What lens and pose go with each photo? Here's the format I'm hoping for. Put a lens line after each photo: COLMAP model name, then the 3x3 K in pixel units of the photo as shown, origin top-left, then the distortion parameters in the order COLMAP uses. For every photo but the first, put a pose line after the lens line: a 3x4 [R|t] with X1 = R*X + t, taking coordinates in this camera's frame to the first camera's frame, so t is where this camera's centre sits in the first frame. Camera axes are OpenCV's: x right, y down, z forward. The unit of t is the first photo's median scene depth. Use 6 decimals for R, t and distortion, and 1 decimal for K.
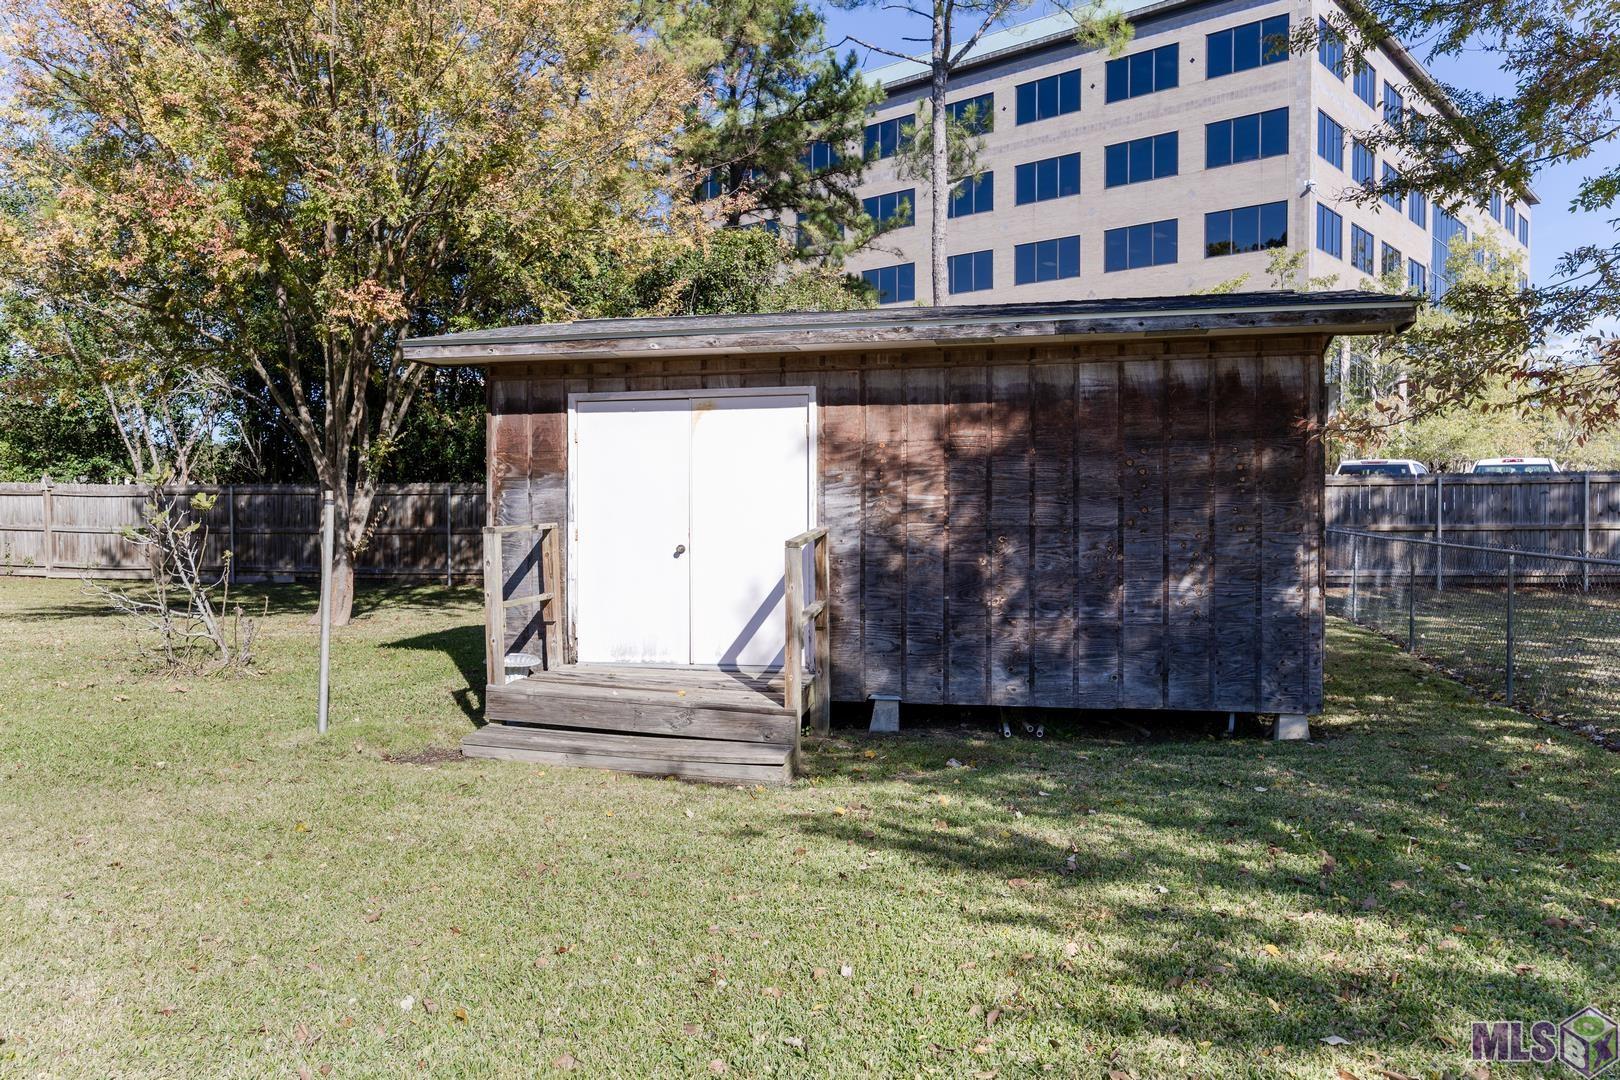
lens RADIAL K [[1145.6, 0, 810.0], [0, 1145.6, 540.0], [0, 0, 1]] dist [-0.011709, 0.000018]
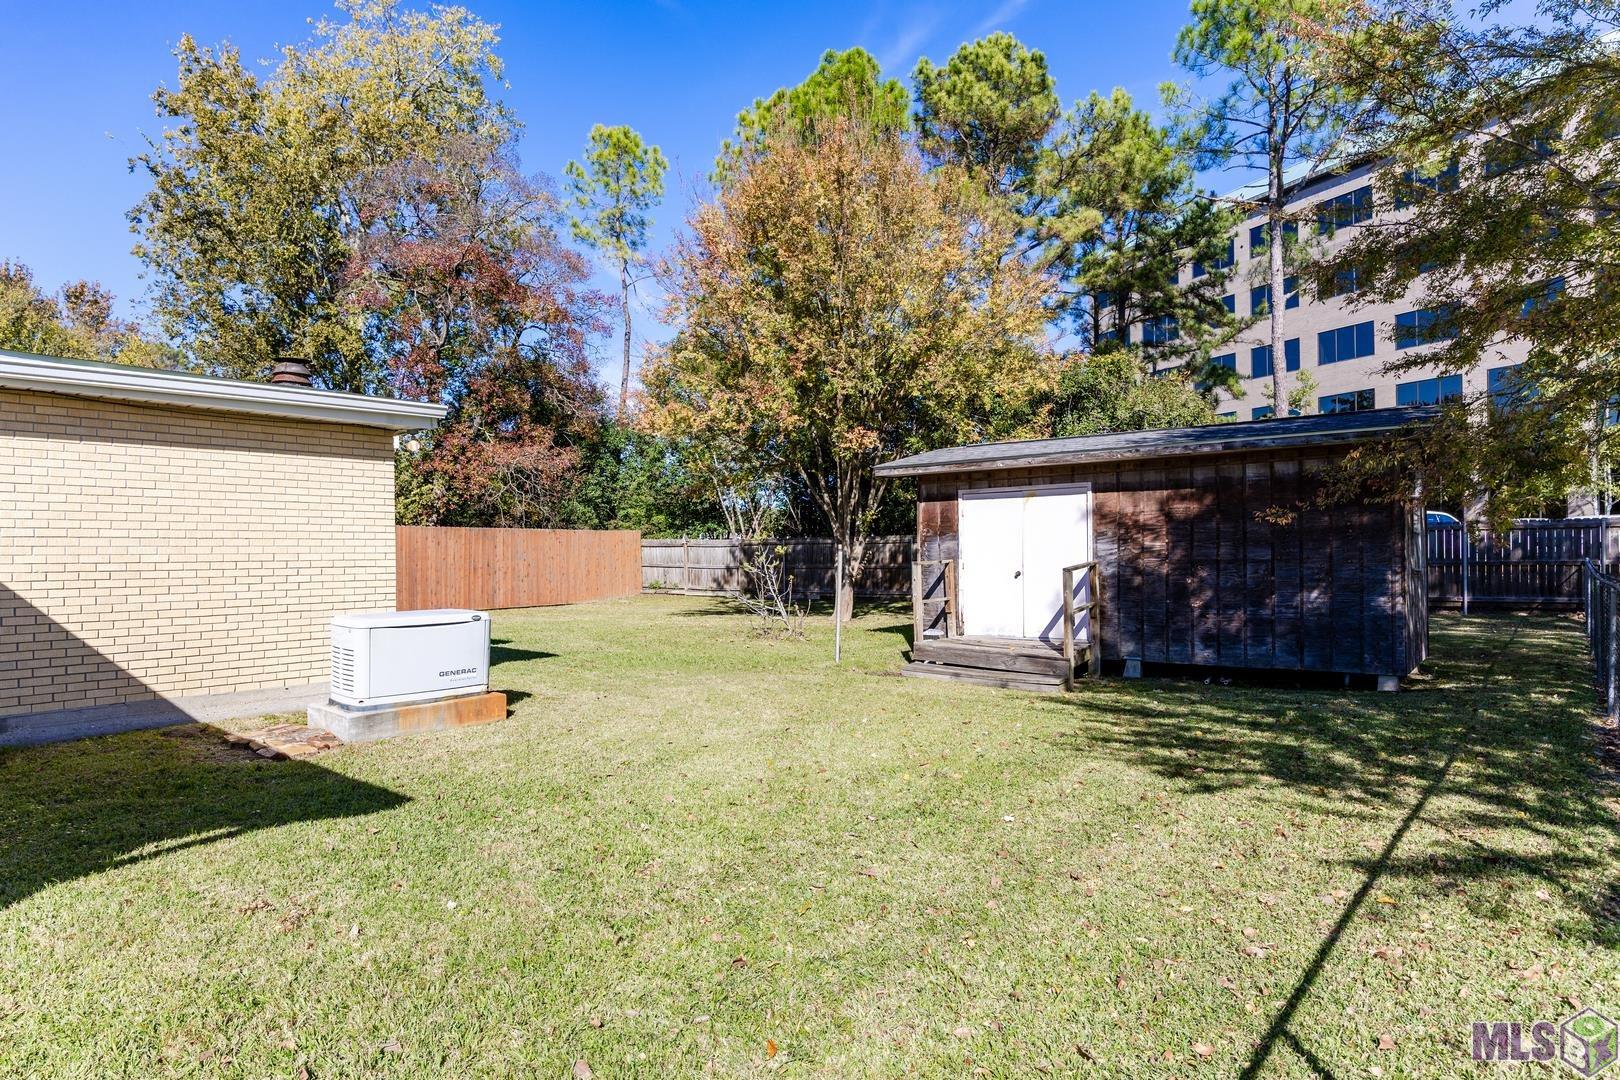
lens RADIAL K [[943.5, 0, 808.7], [0, 943.5, 572.7], [0, 0, 1]] dist [-0.205702, 0.000210]
pose [[0.908697, -0.002016, -0.417452, 0.184867], [0.000634, 0.999994, -0.003449, 0.010306], [0.417456, 0.002869, 0.908692, -0.441666]]
